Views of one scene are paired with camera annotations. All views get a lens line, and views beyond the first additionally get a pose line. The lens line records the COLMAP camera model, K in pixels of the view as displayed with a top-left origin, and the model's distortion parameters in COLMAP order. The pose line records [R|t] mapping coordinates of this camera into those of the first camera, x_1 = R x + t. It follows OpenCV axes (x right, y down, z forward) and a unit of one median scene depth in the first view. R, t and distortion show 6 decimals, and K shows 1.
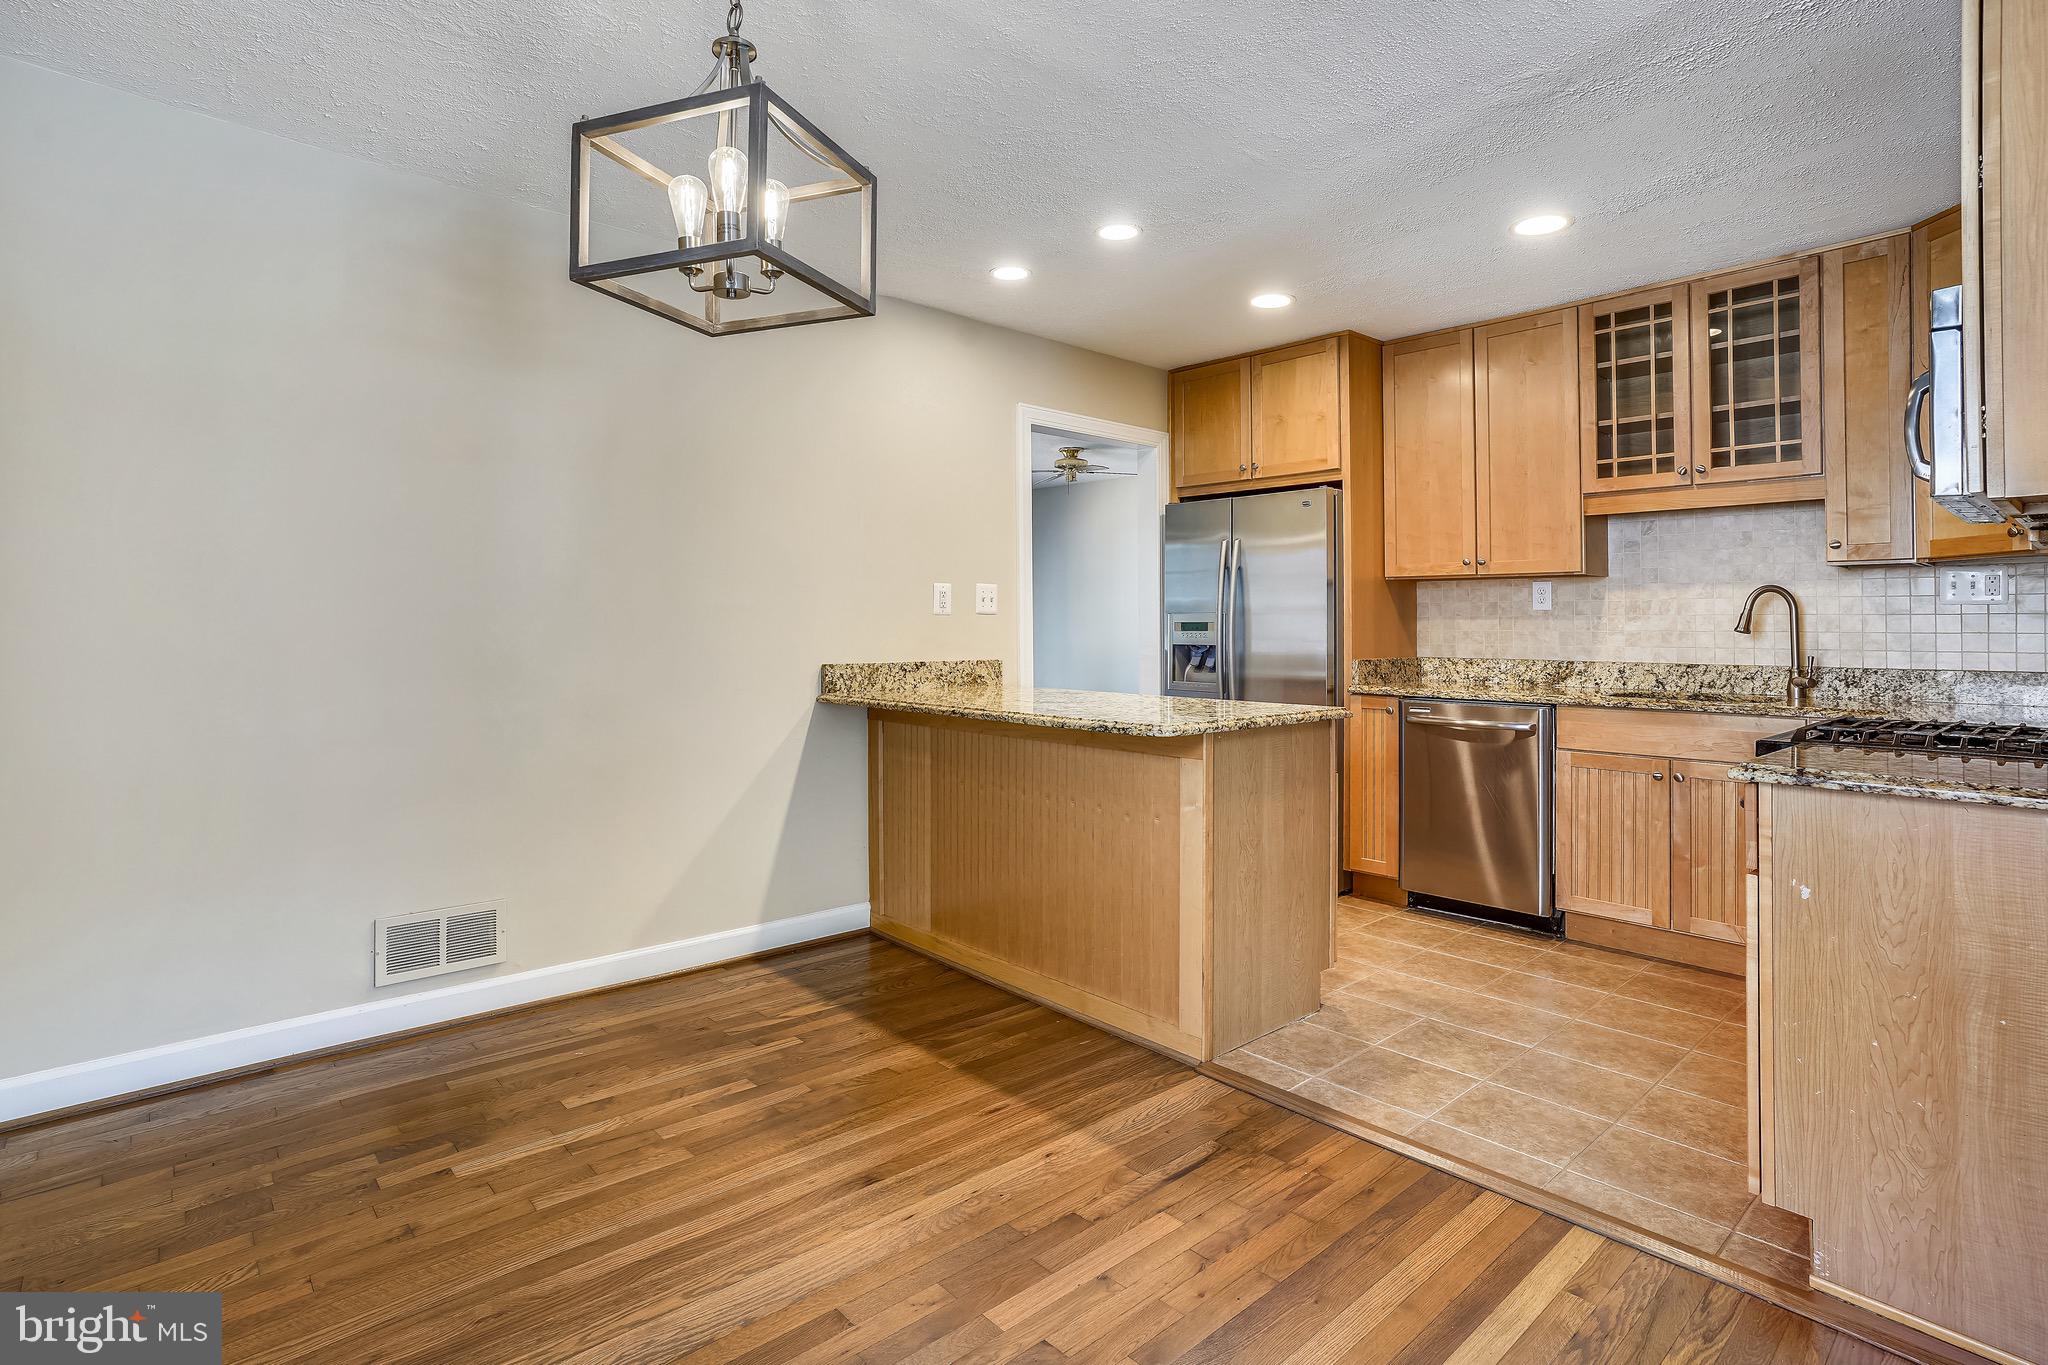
lens RADIAL K [[1012.4, 0, 1019.4], [0, 1012.4, 603.2], [0, 0, 1]] dist [-0.051600, 0.030739]
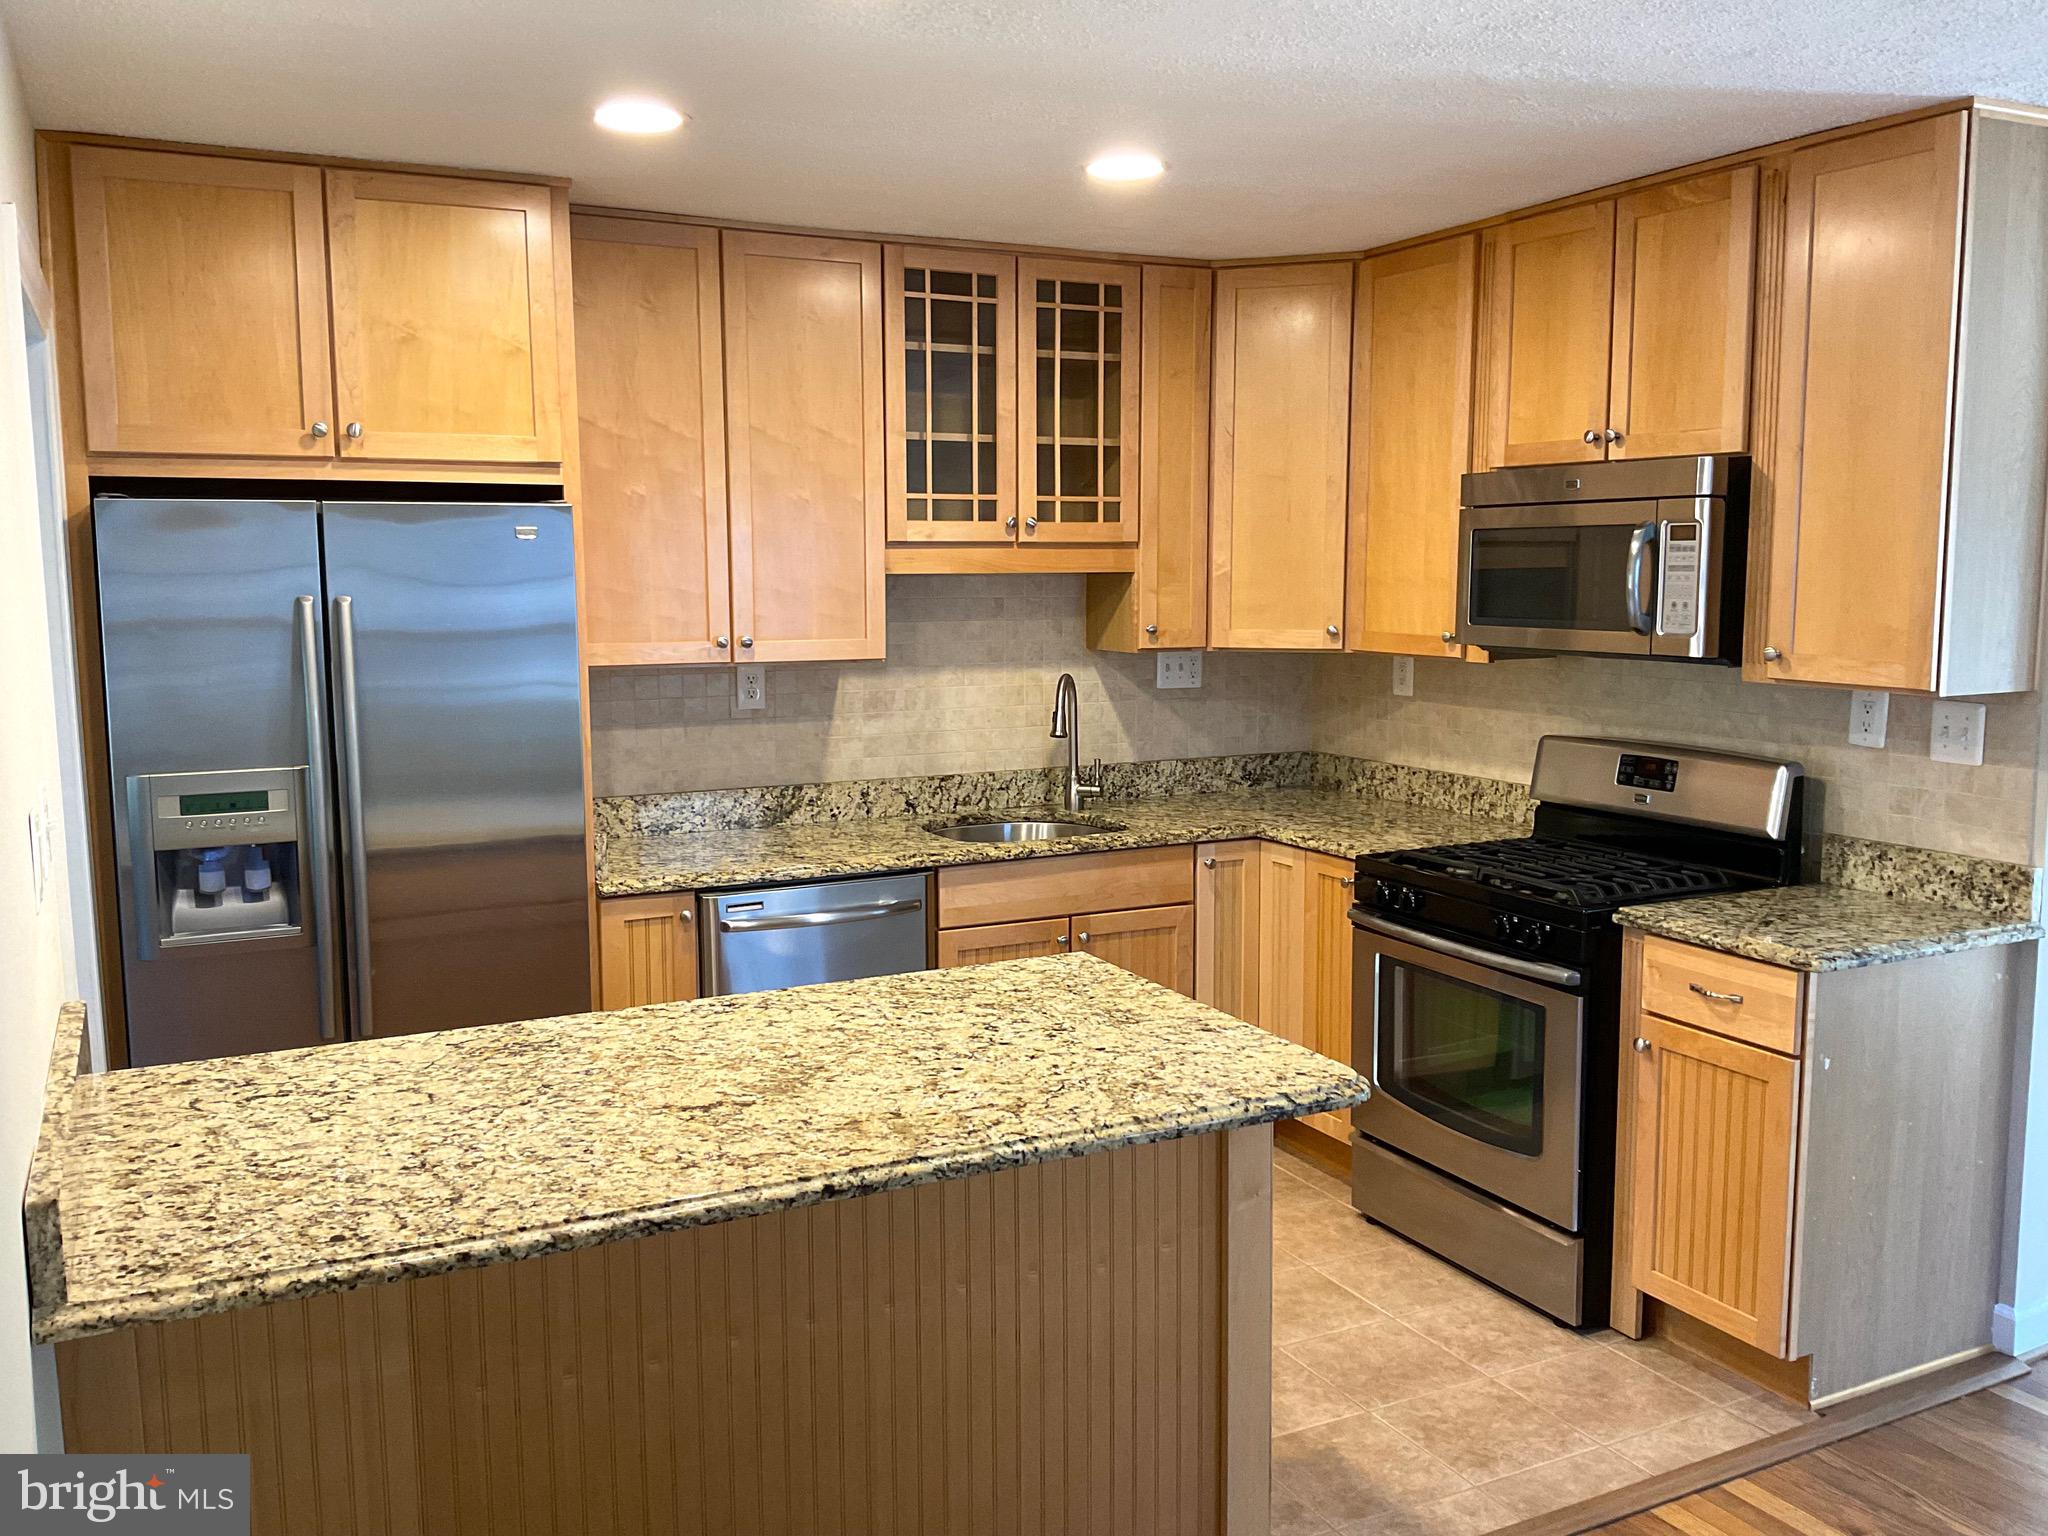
lens RADIAL K [[1705.4, 0, 1017.3], [0, 1705.4, 765.4], [0, 0, 1]] dist [0.058674, -0.099812]
pose [[0.271993, -0.120544, 0.954719, -0.528243], [-0.015305, 0.991456, 0.129543, -0.113592], [-0.962178, -0.049847, 0.267824, 0.624790]]
